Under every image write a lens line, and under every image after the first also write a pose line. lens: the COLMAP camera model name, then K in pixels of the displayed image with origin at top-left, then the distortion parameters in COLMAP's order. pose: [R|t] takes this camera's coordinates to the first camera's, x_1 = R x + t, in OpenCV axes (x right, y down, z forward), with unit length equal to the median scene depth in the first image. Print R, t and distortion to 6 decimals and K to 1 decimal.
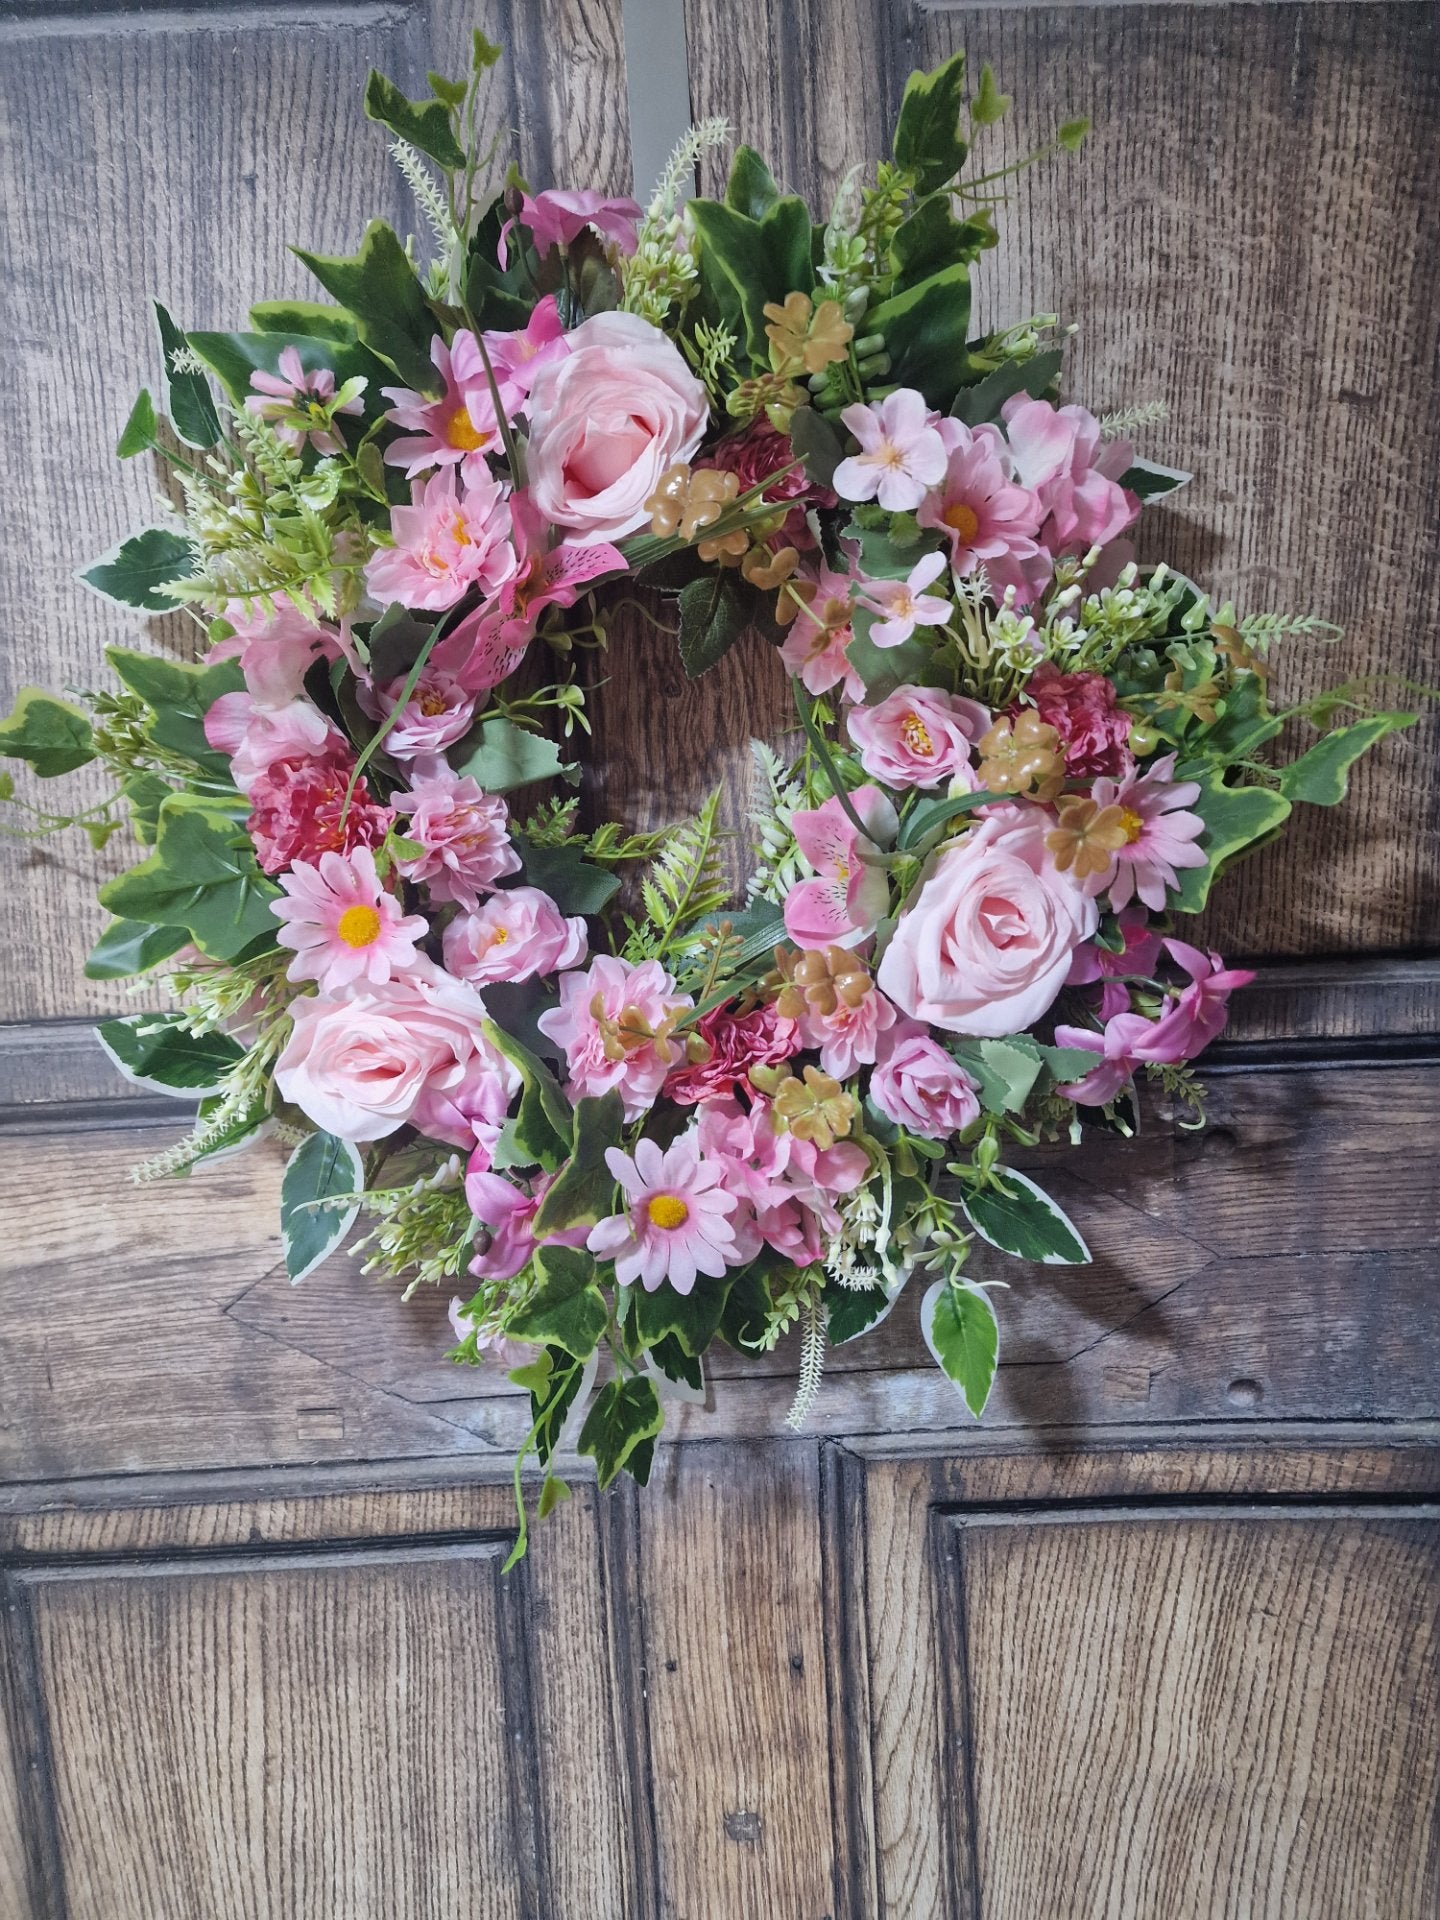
lens RADIAL K [[1331.2, 0, 732.1], [0, 1331.2, 962.4], [0, 0, 1]] dist [0.068133, -0.063030]
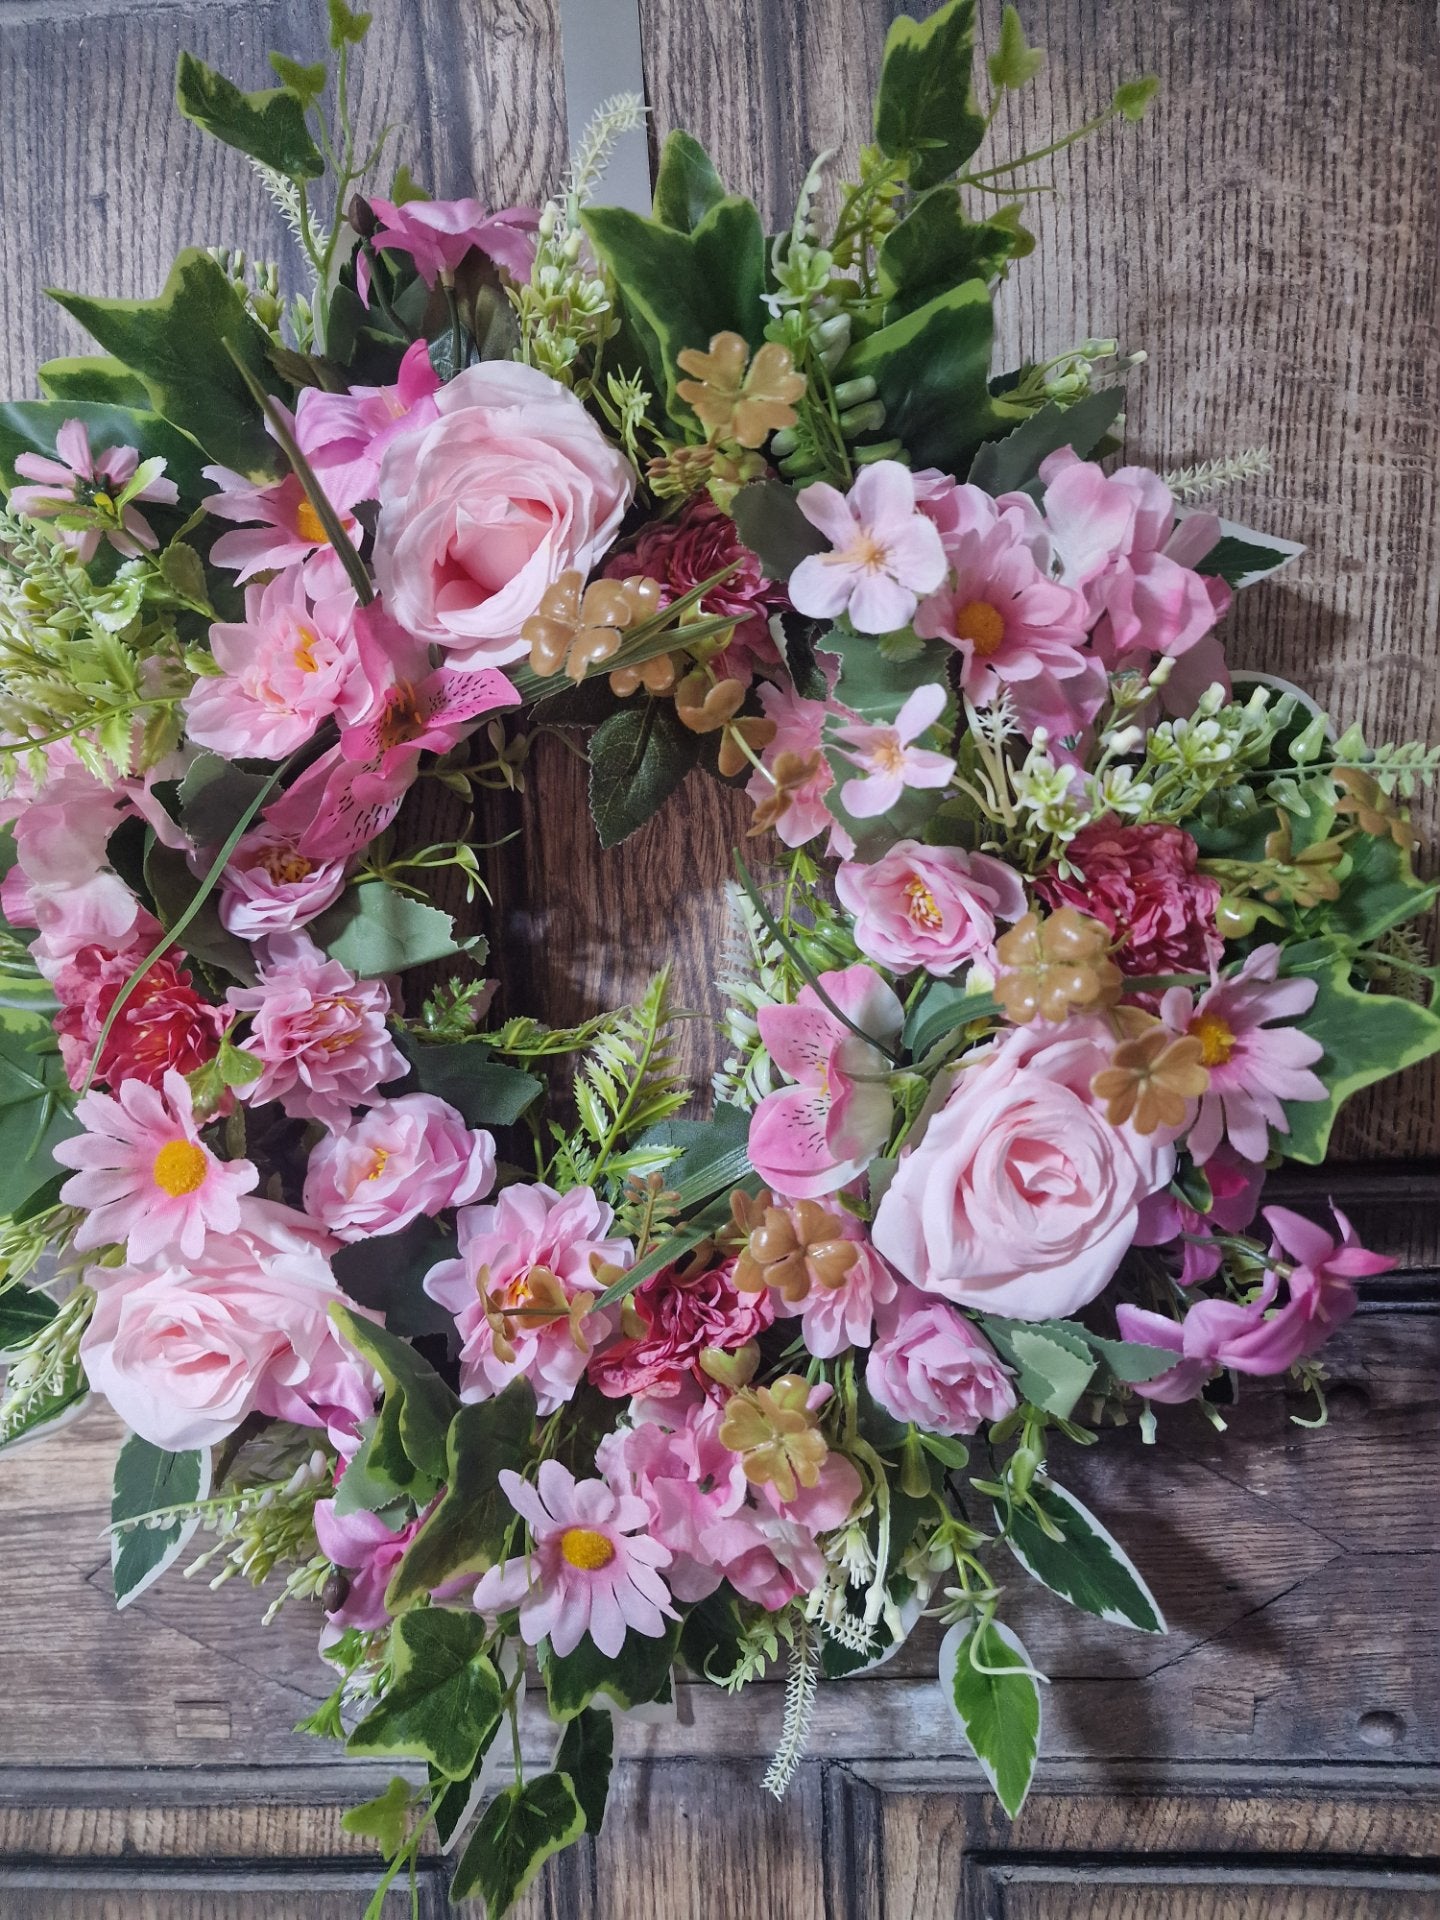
lens RADIAL K [[1325.8, 0, 741.3], [0, 1325.8, 934.4], [0, 0, 1]] dist [0.062317, -0.059535]
pose [[0.997376, 0.001627, -0.072377, 0.080446], [-0.002371, 0.999945, -0.010198, -0.130810], [0.072357, 0.010342, 0.997325, 0.227468]]
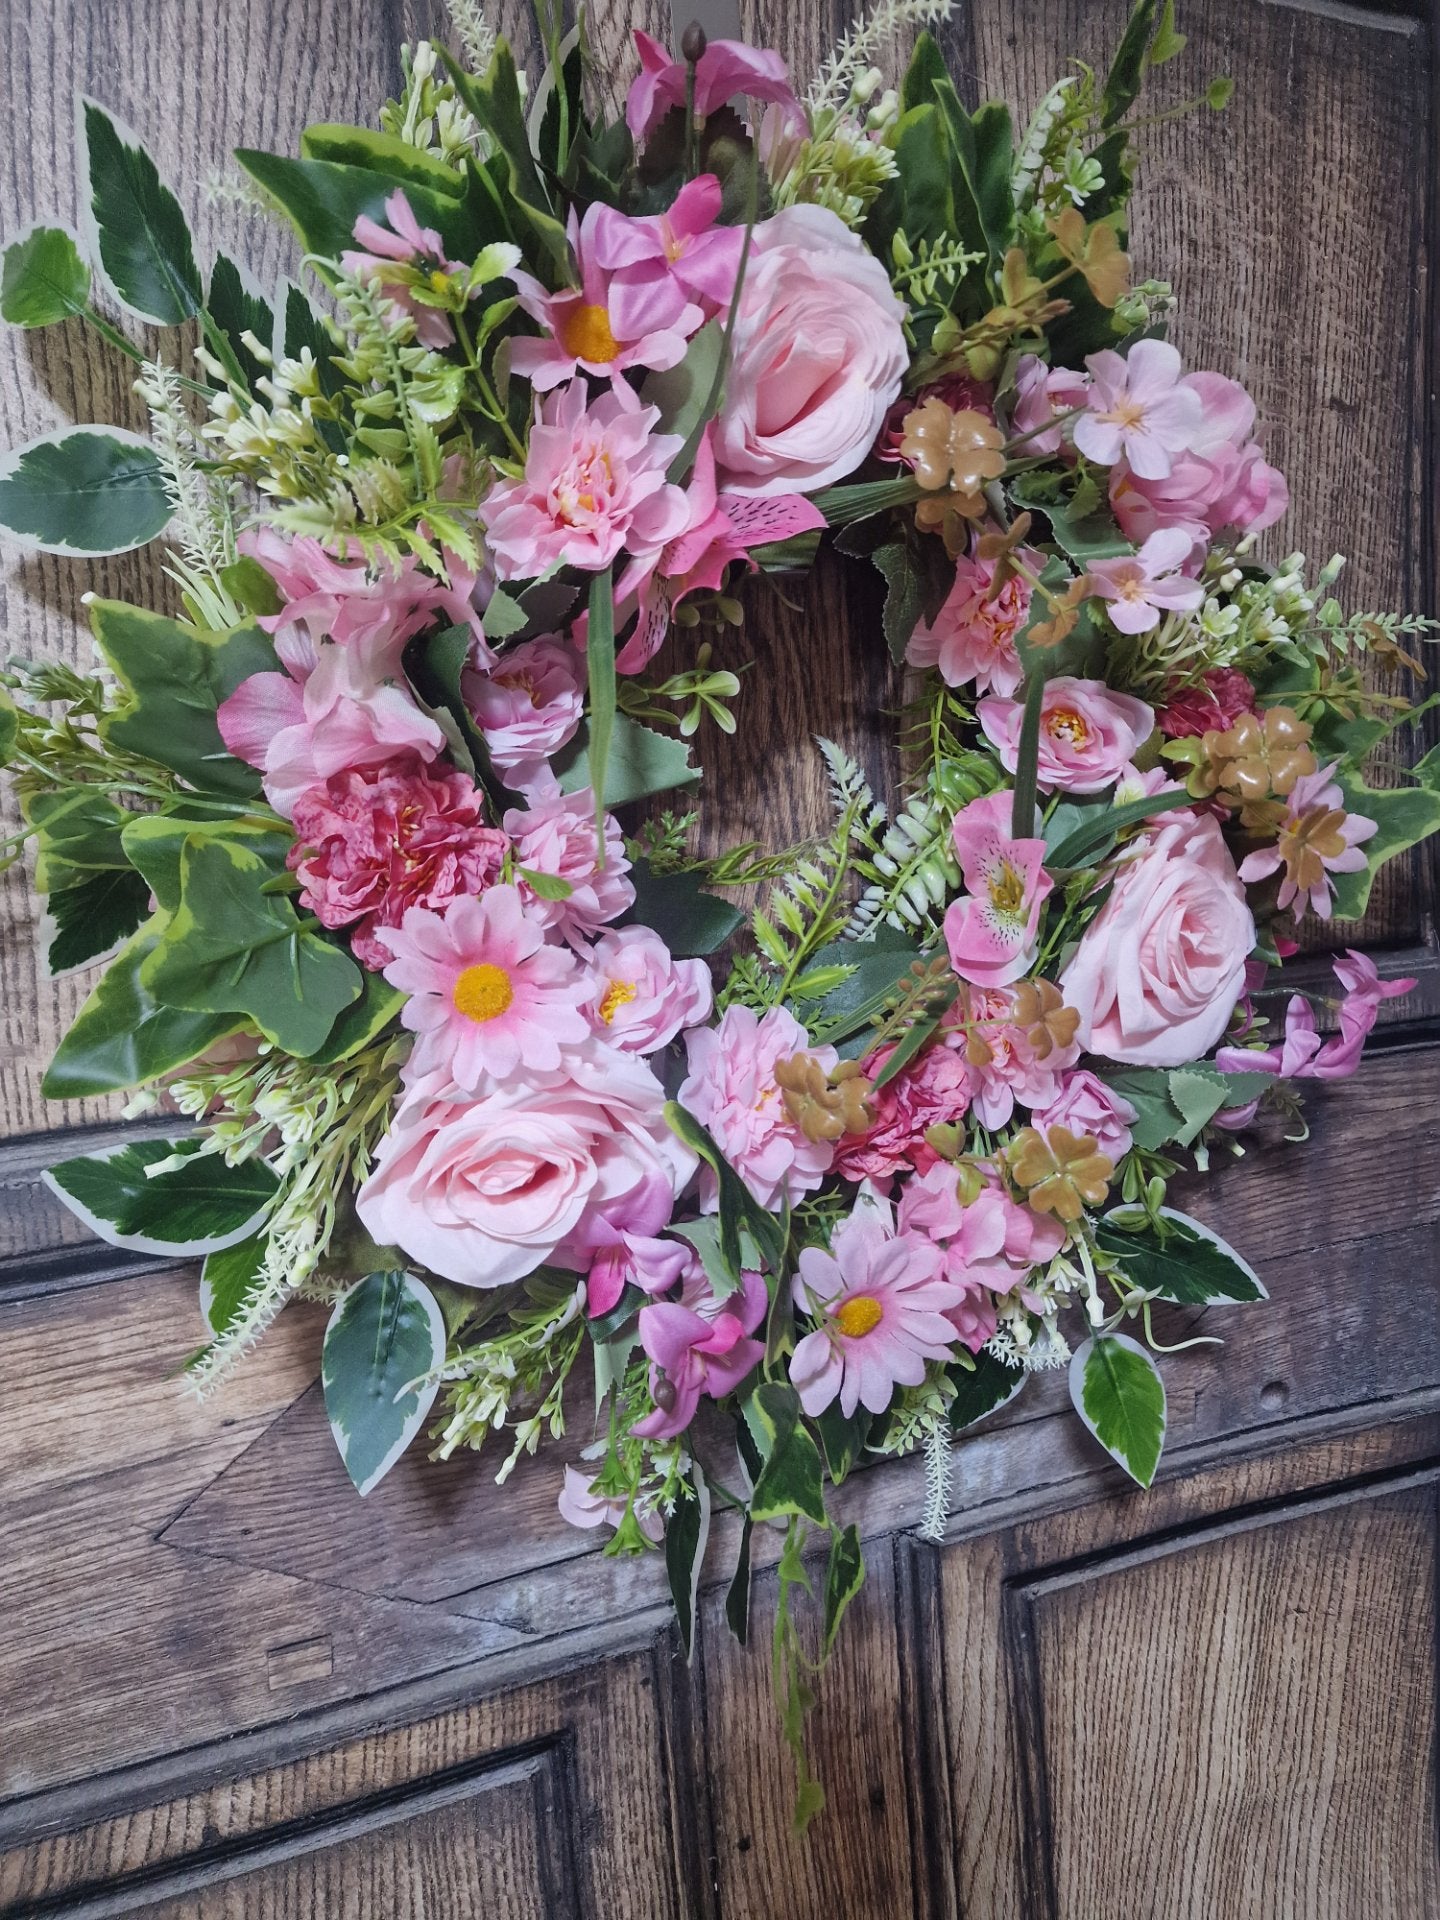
lens RADIAL K [[1325.8, 0, 741.3], [0, 1325.8, 934.4], [0, 0, 1]] dist [0.062317, -0.059535]
pose [[0.930118, -0.052284, 0.363521, -0.353549], [0.058273, 0.998285, -0.005519, -0.040274], [-0.362609, 0.026317, 0.931570, 0.230648]]
